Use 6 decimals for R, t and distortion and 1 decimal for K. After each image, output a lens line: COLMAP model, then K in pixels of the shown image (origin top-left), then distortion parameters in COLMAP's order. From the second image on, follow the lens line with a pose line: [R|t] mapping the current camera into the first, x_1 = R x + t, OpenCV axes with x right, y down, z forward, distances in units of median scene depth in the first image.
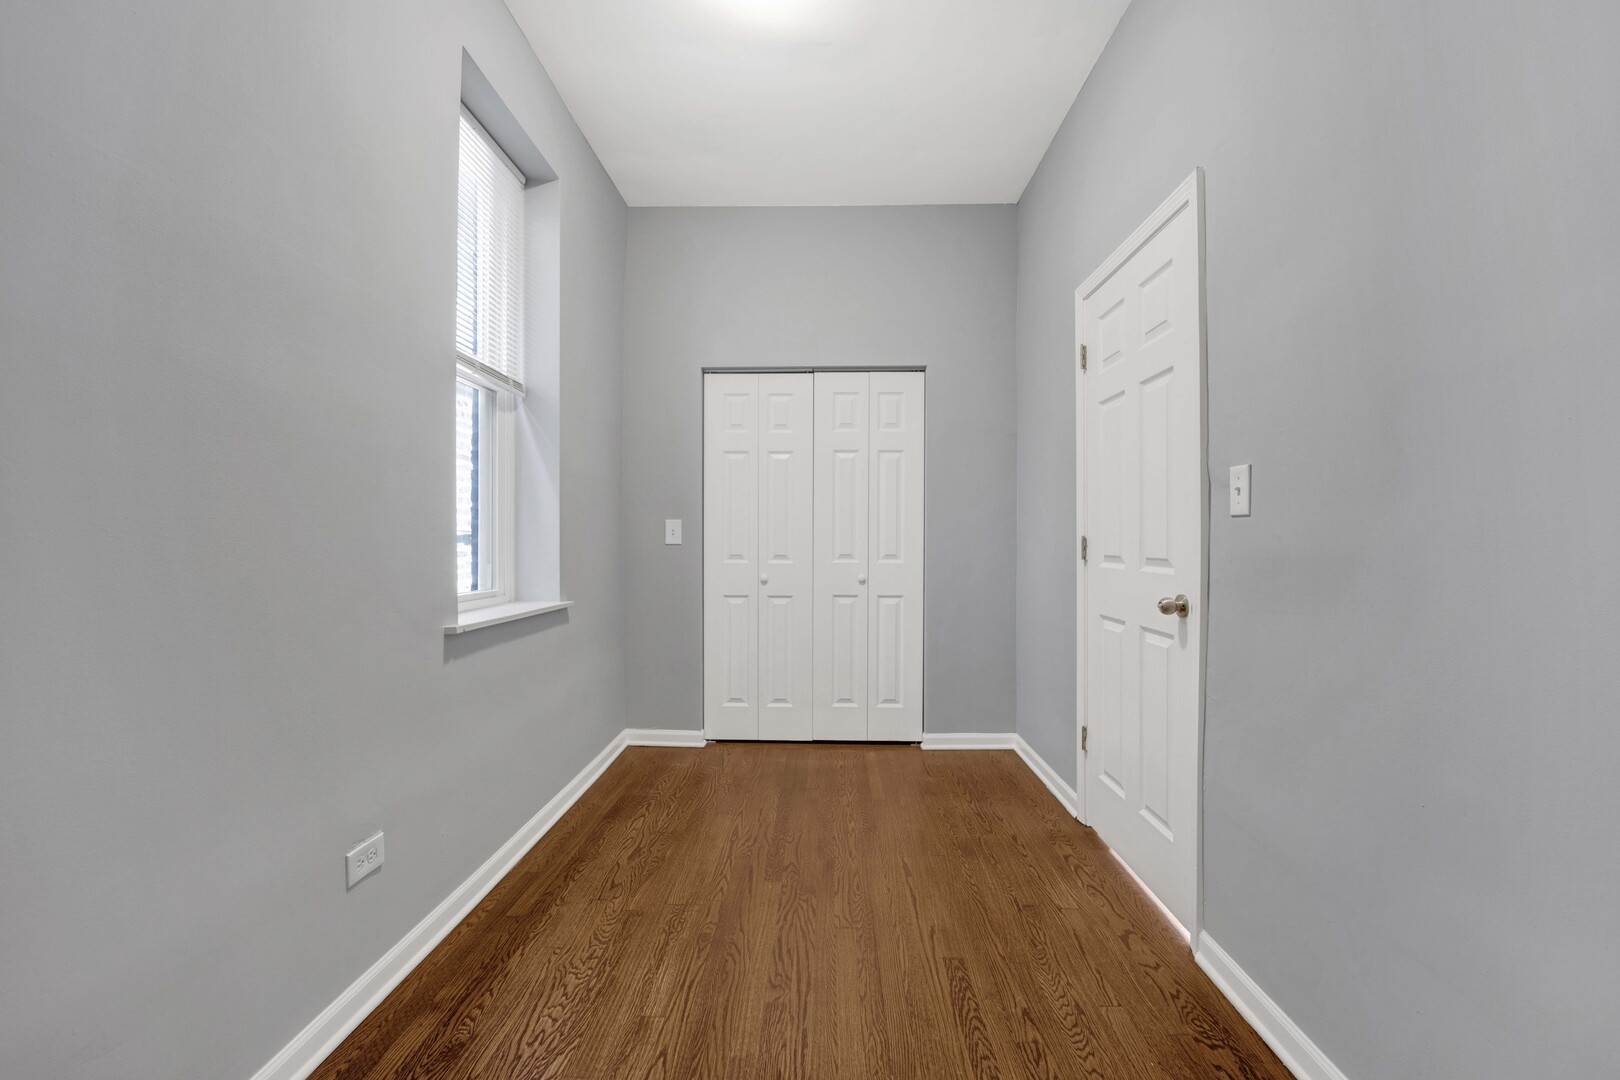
lens RADIAL K [[678.4, 0, 812.2], [0, 678.4, 519.4], [0, 0, 1]] dist [-0.015753, 0.000041]
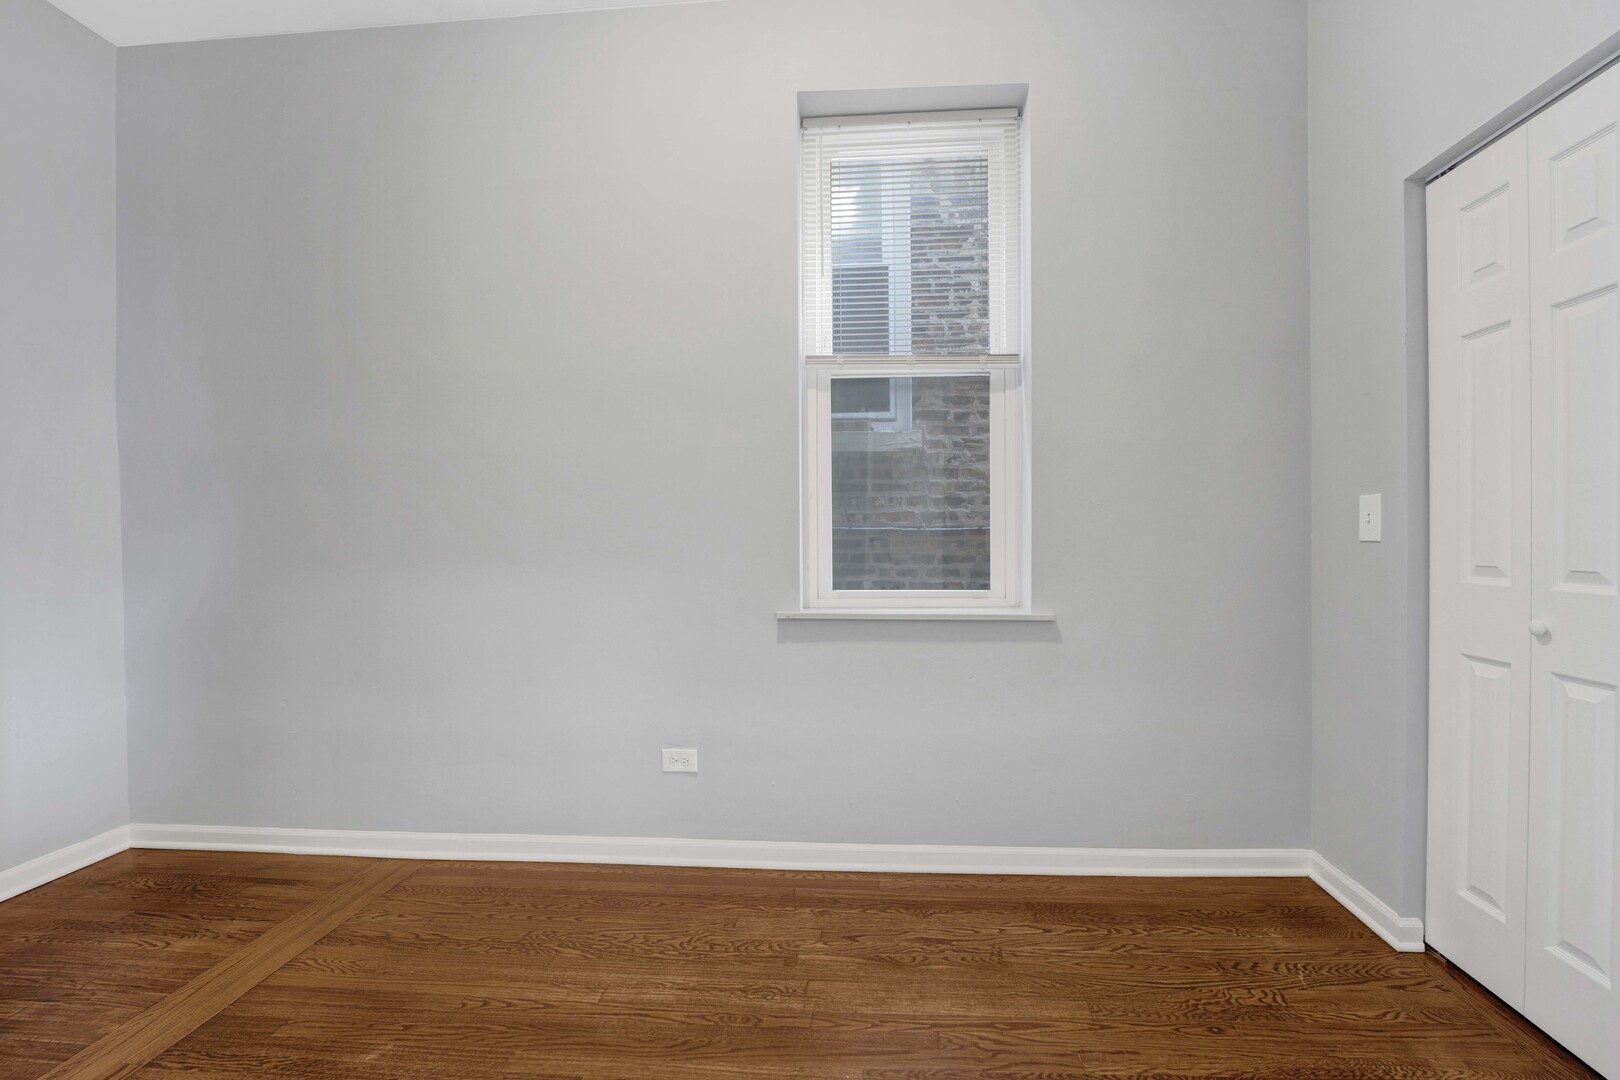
lens RADIAL K [[687.2, 0, 810.0], [0, 687.2, 540.0], [0, 0, 1]] dist [-0.015609, -0.000508]
pose [[-0.043369, 0.001151, -0.999058, 0.495061], [0.037063, 0.999313, -0.000458, 0.028735], [0.998371, -0.037048, -0.043382, 0.855779]]
